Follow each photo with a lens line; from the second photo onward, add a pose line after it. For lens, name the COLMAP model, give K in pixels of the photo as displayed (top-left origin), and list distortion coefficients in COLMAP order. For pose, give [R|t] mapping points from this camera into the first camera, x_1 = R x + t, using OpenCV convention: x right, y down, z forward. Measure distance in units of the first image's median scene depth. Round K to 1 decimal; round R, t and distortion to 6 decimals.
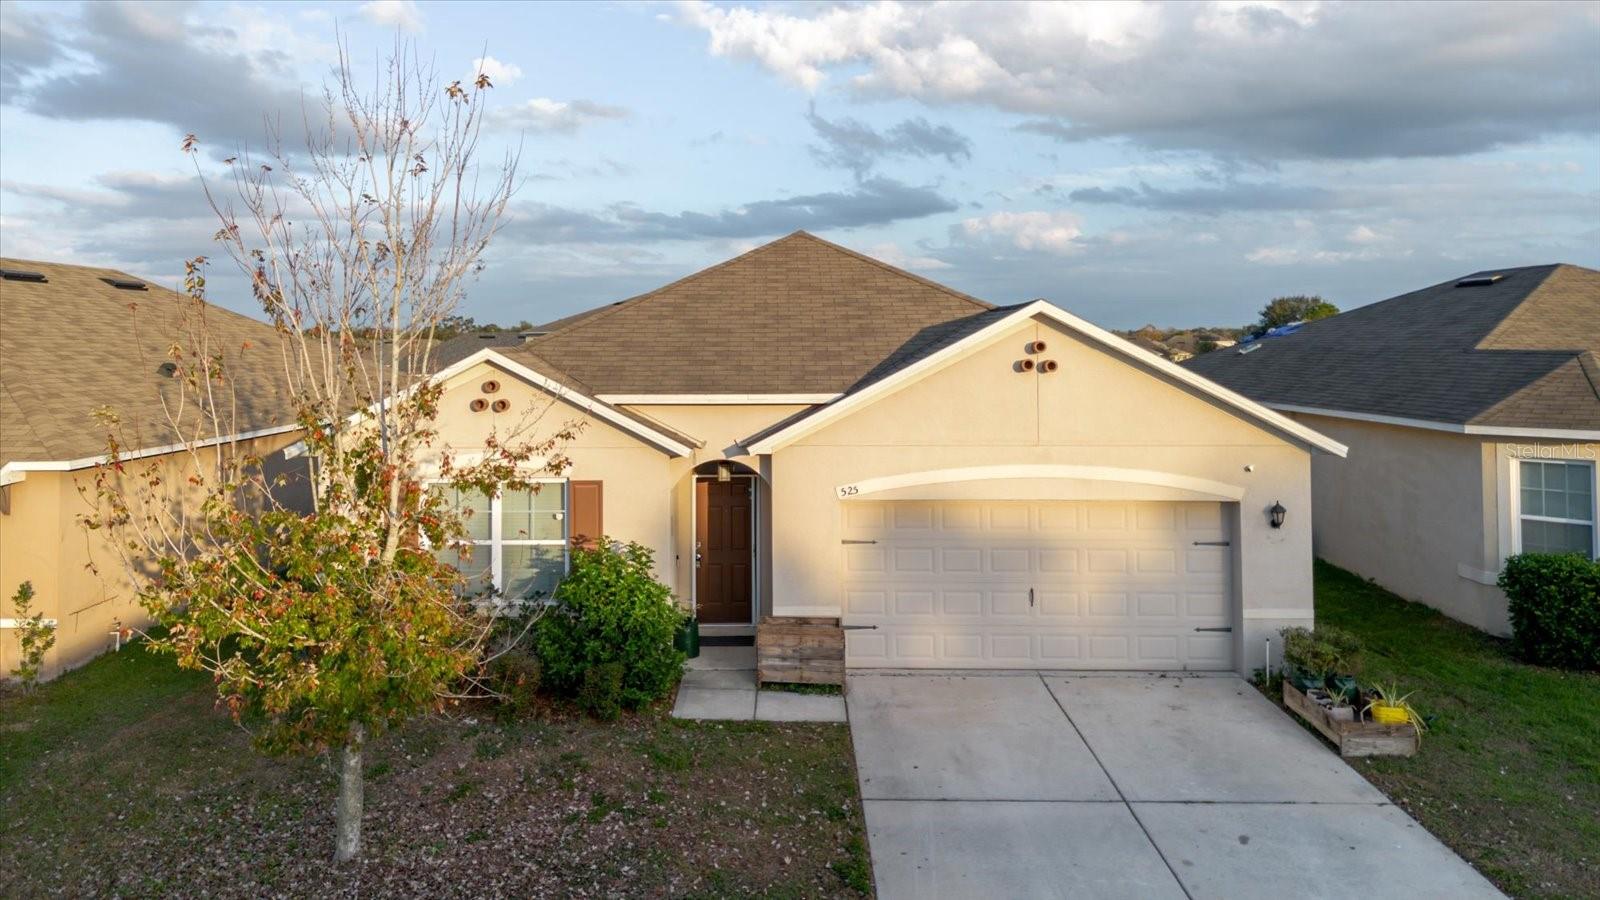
lens RADIAL K [[1167.5, 0, 755.2], [0, 1167.5, 334.8], [0, 0, 1]] dist [0.063914, -0.043599]
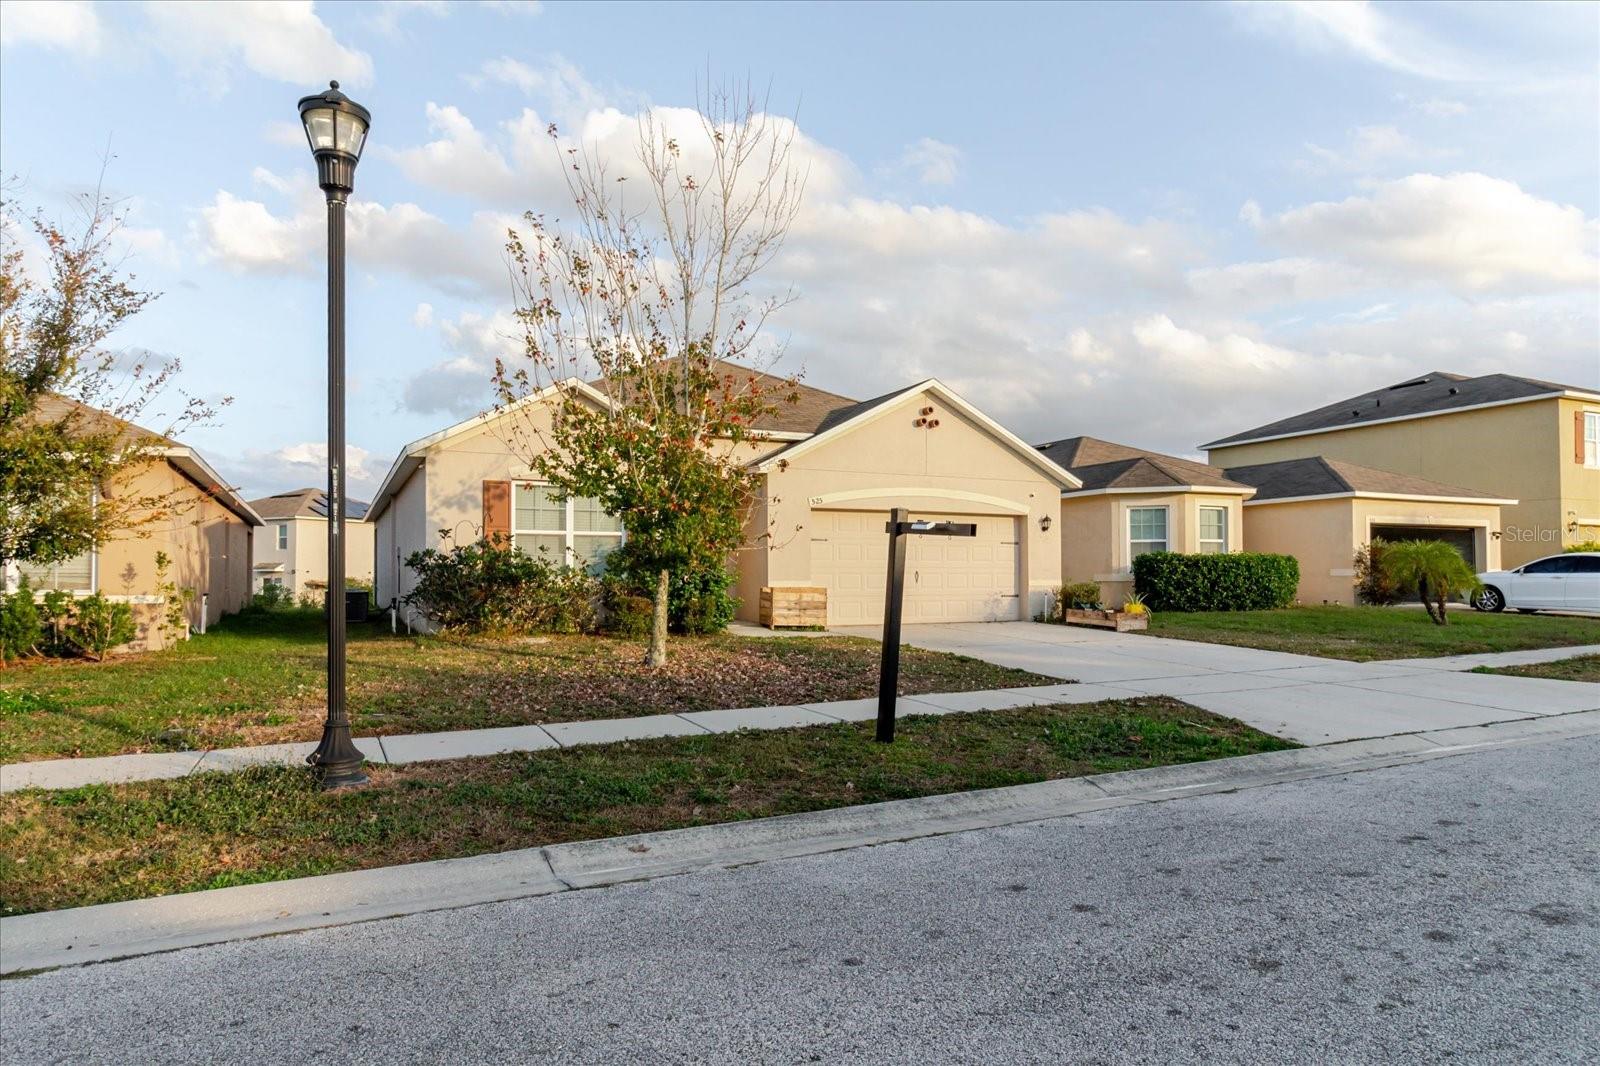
lens RADIAL K [[995.0, 0, 805.8], [0, 995.0, 558.1], [0, 0, 1]] dist [0.003547, 0.000023]
pose [[0.886408, 0.012592, 0.462734, -0.504078], [-0.006370, 0.999867, -0.015006, 0.223953], [-0.462862, 0.010353, 0.886370, -0.085331]]
